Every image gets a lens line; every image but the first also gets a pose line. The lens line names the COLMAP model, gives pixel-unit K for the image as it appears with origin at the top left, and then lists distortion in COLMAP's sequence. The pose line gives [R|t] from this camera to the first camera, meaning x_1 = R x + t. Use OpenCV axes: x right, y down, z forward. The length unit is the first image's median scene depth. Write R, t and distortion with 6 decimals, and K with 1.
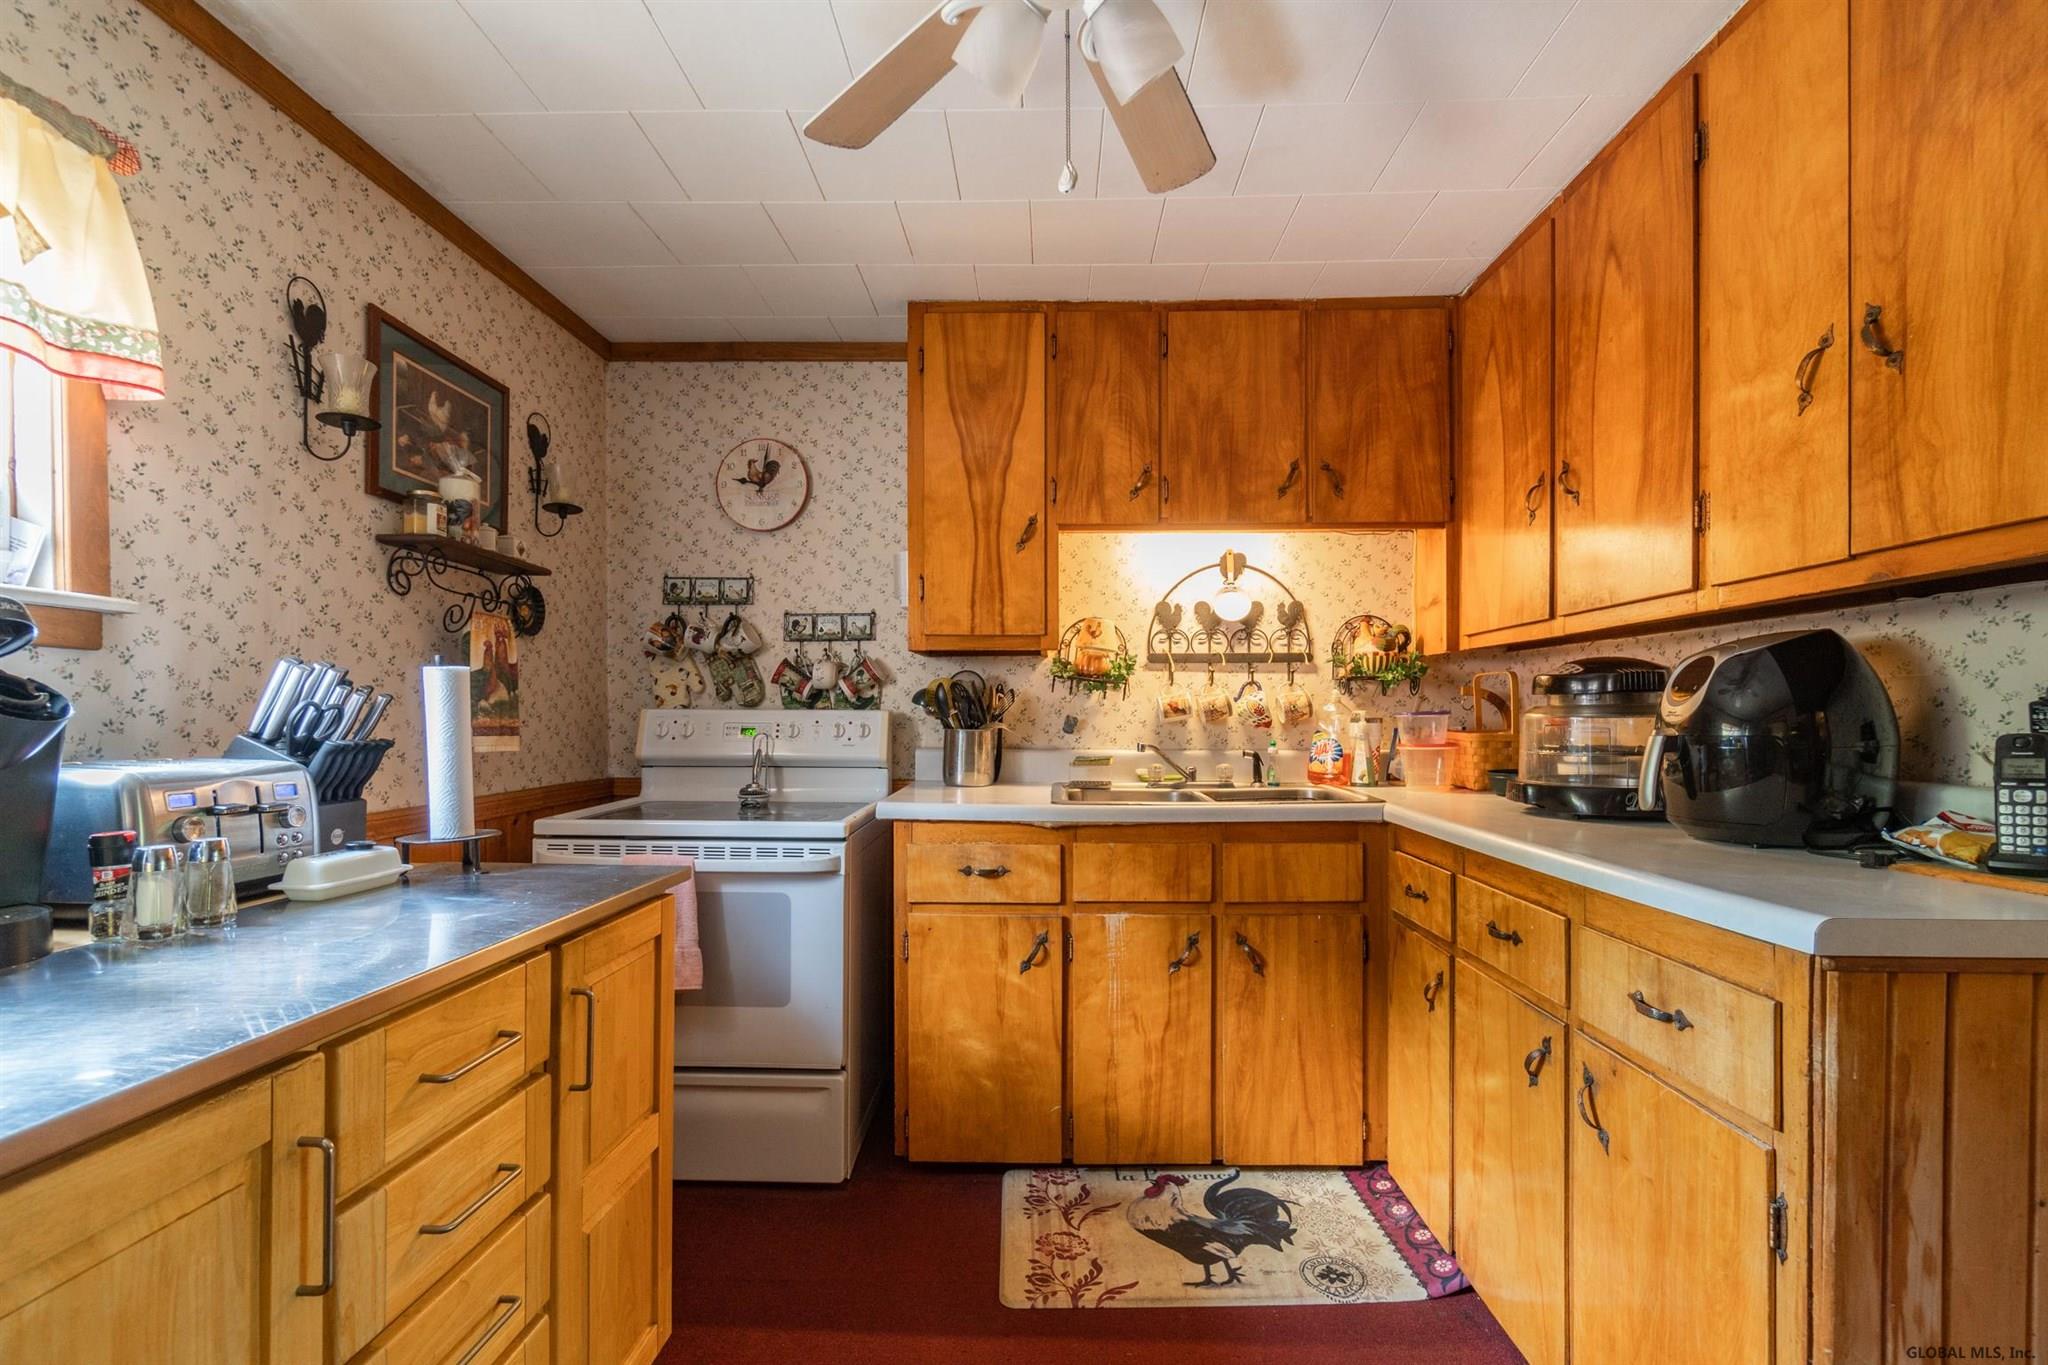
lens RADIAL K [[889.6, 0, 1027.7], [0, 889.6, 718.5], [0, 0, 1]] dist [-0.006077, 0.003234]
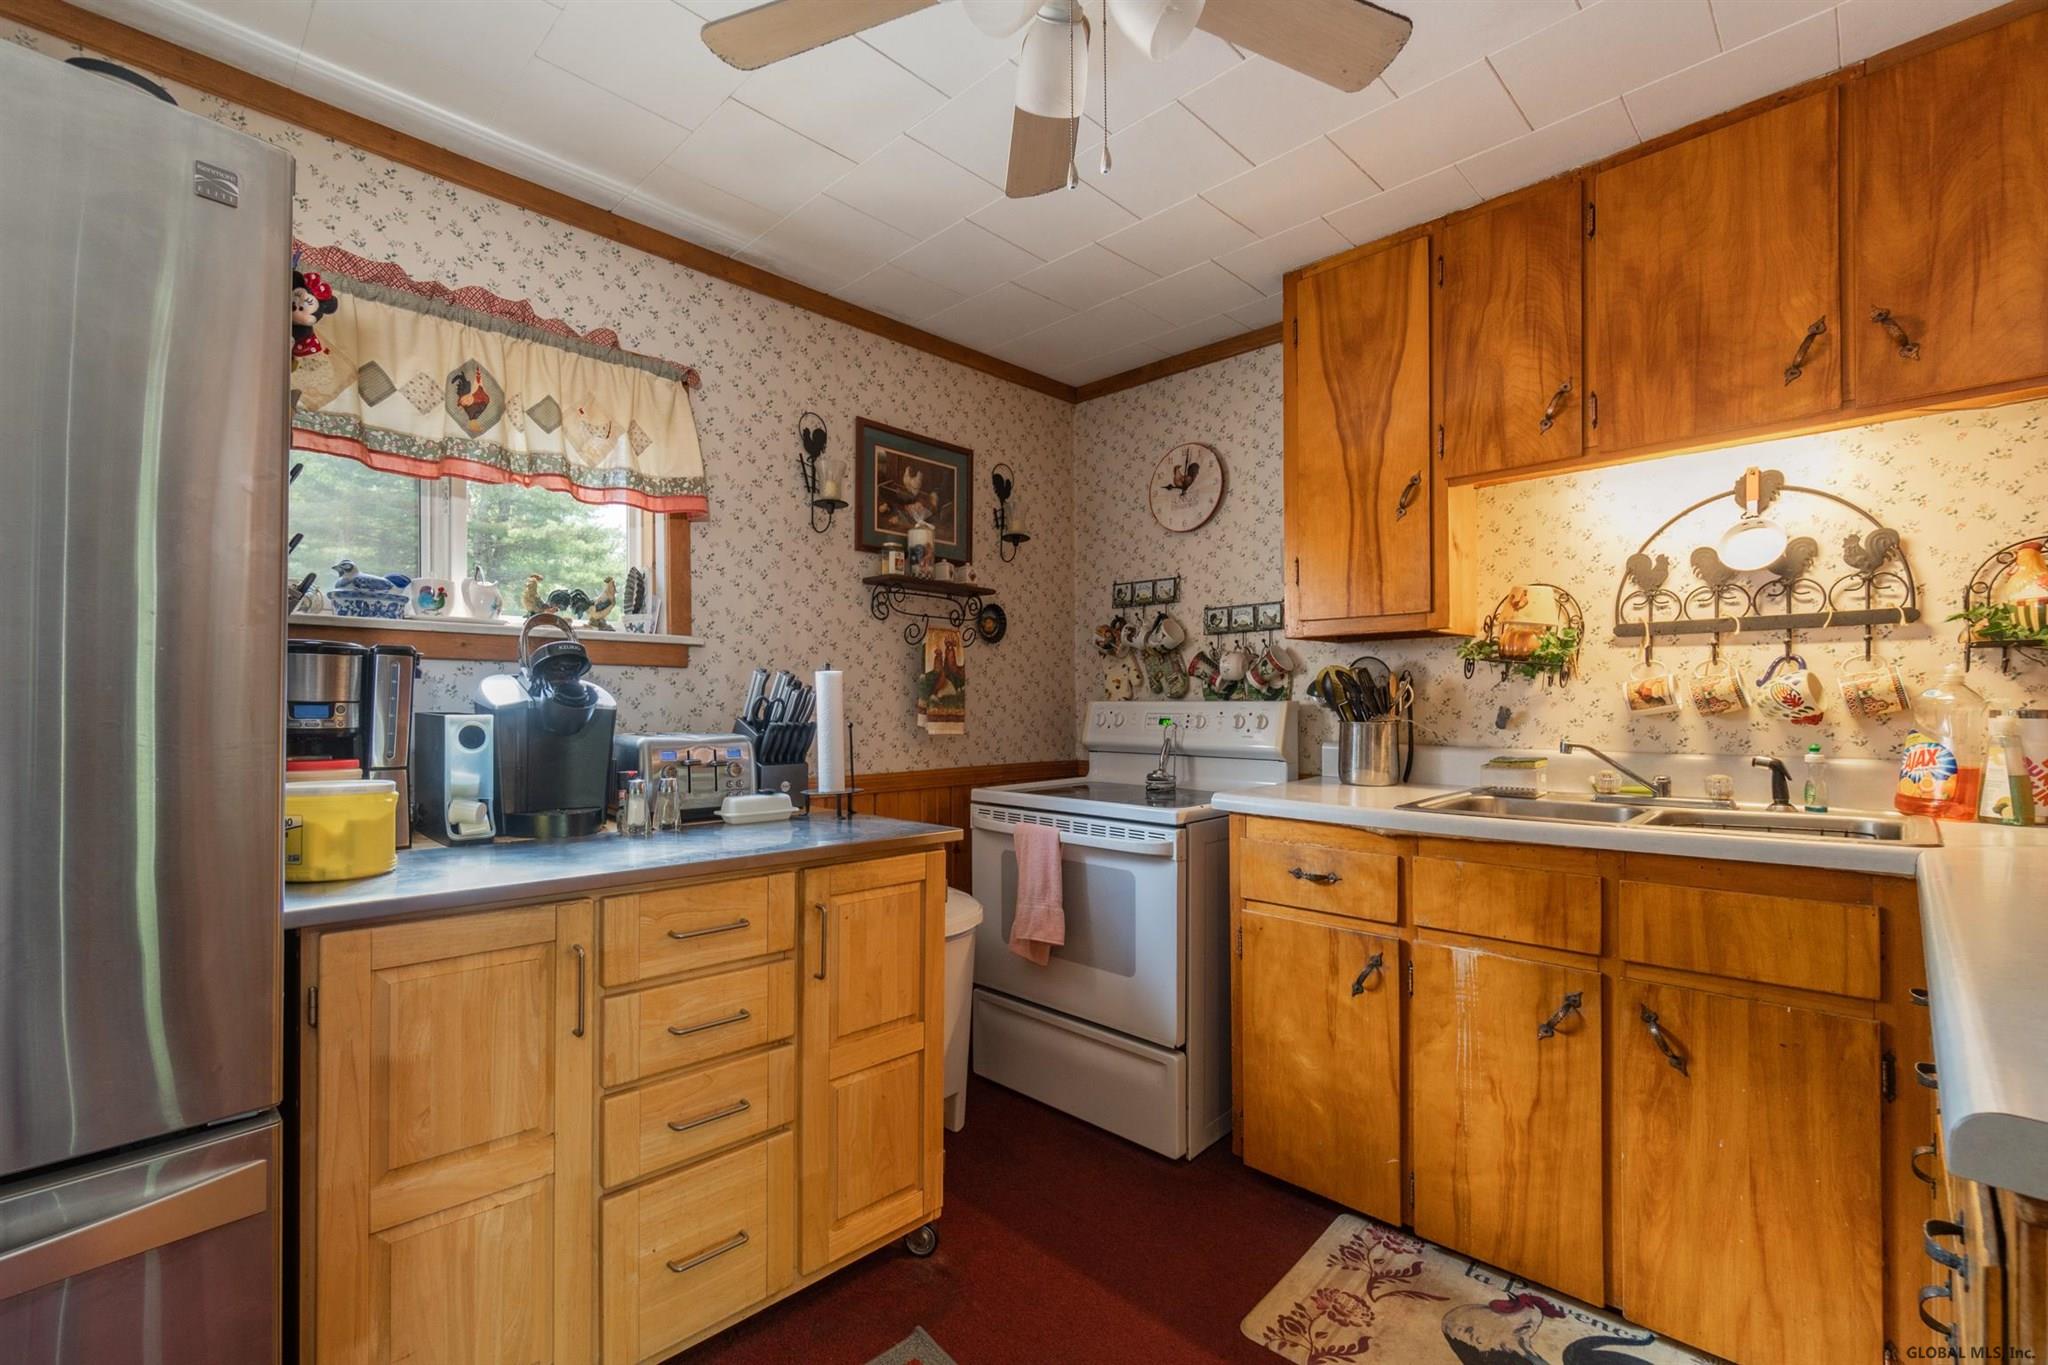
lens RADIAL K [[889.6, 0, 994.3], [0, 889.6, 710.2], [0, 0, 1]] dist [-0.006077, 0.003234]
pose [[0.720622, 0.002211, -0.693325, 0.346769], [-0.003518, 0.999994, -0.000467, 0.002451], [0.693319, 0.002776, 0.720625, 0.108144]]
